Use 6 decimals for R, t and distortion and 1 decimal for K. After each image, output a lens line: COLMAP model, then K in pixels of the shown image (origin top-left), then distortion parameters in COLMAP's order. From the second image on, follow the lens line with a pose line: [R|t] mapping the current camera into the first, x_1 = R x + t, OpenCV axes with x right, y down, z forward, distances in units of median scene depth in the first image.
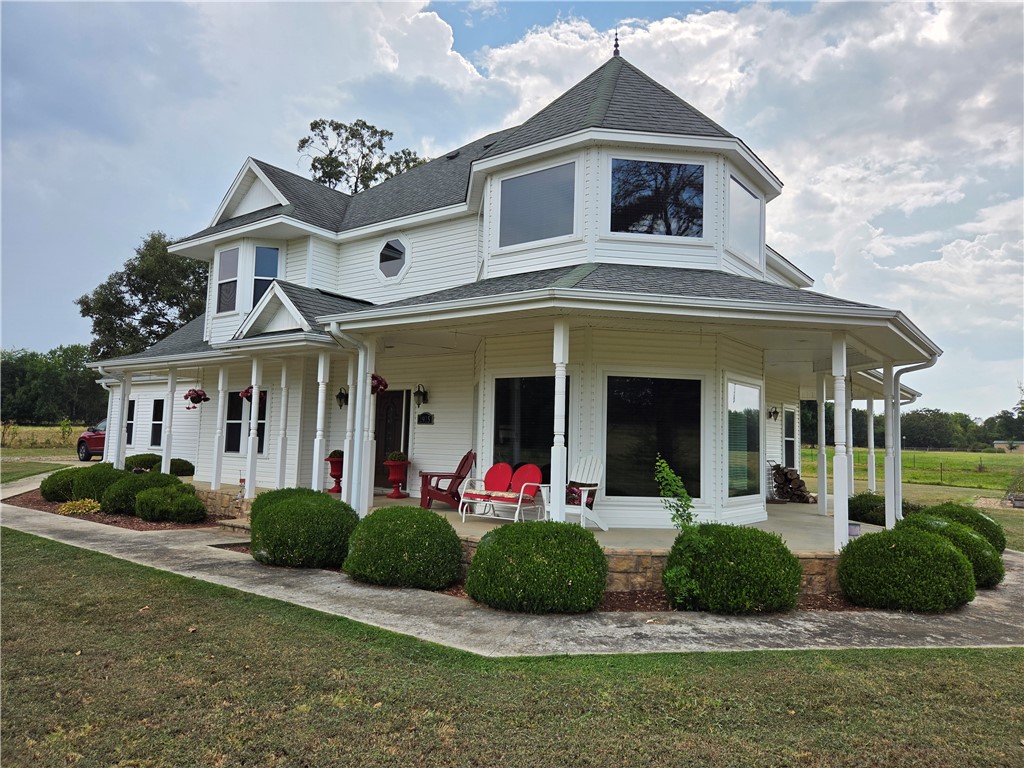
lens RADIAL K [[696.1, 0, 512.0], [0, 696.1, 384.0], [0, 0, 1]] dist [0.064686, -0.047231]
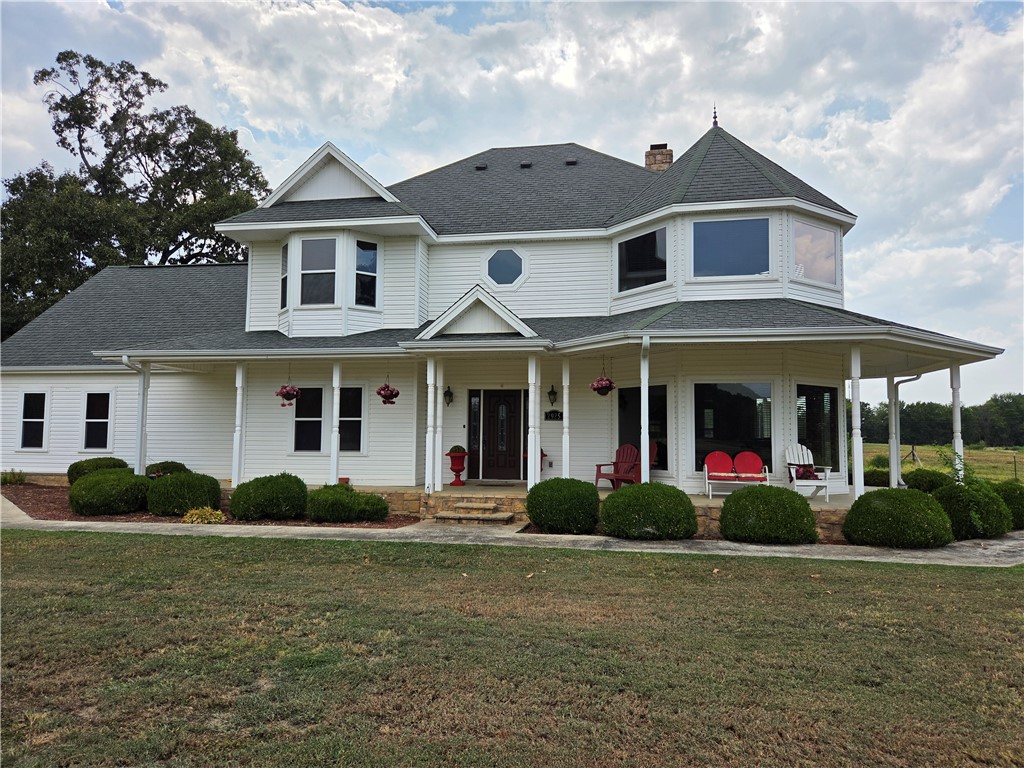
lens RADIAL K [[696.1, 0, 512.0], [0, 696.1, 384.0], [0, 0, 1]] dist [0.064686, -0.047231]
pose [[0.888455, 0.012588, 0.458791, -0.449631], [-0.019716, 0.999748, 0.010749, -0.007149], [-0.458540, -0.018596, 0.888479, 0.025750]]
